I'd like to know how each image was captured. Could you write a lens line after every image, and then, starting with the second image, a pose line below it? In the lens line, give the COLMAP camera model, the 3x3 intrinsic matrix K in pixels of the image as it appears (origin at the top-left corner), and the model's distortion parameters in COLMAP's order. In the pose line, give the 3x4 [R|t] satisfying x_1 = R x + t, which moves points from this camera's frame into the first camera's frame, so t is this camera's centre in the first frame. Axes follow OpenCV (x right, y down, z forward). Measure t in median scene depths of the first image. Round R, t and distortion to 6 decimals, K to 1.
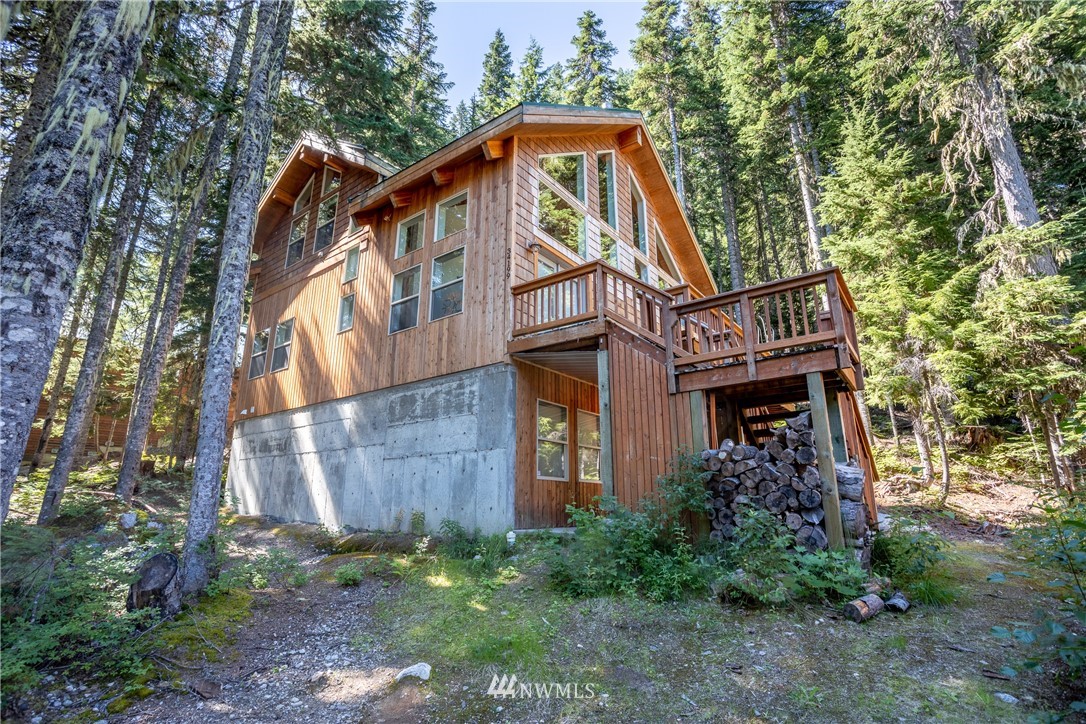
lens RADIAL K [[531.6, 0, 545.5], [0, 531.6, 367.0], [0, 0, 1]] dist [-0.012196, 0.001050]
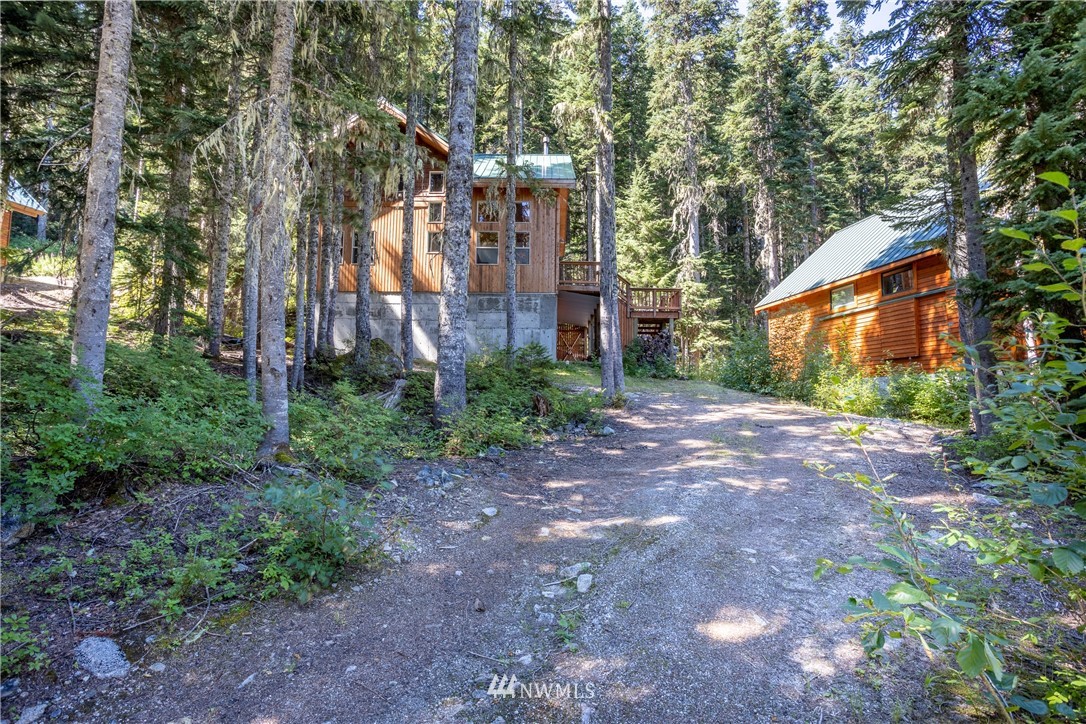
lens RADIAL K [[531.6, 0, 543.4], [0, 531.6, 361.7], [0, 0, 1]] dist [-0.012196, 0.001050]
pose [[0.811322, 0.061469, 0.581358, -0.963052], [-0.174883, 0.974436, 0.141030, -0.024002], [-0.557828, -0.216091, 0.801332, -0.612614]]
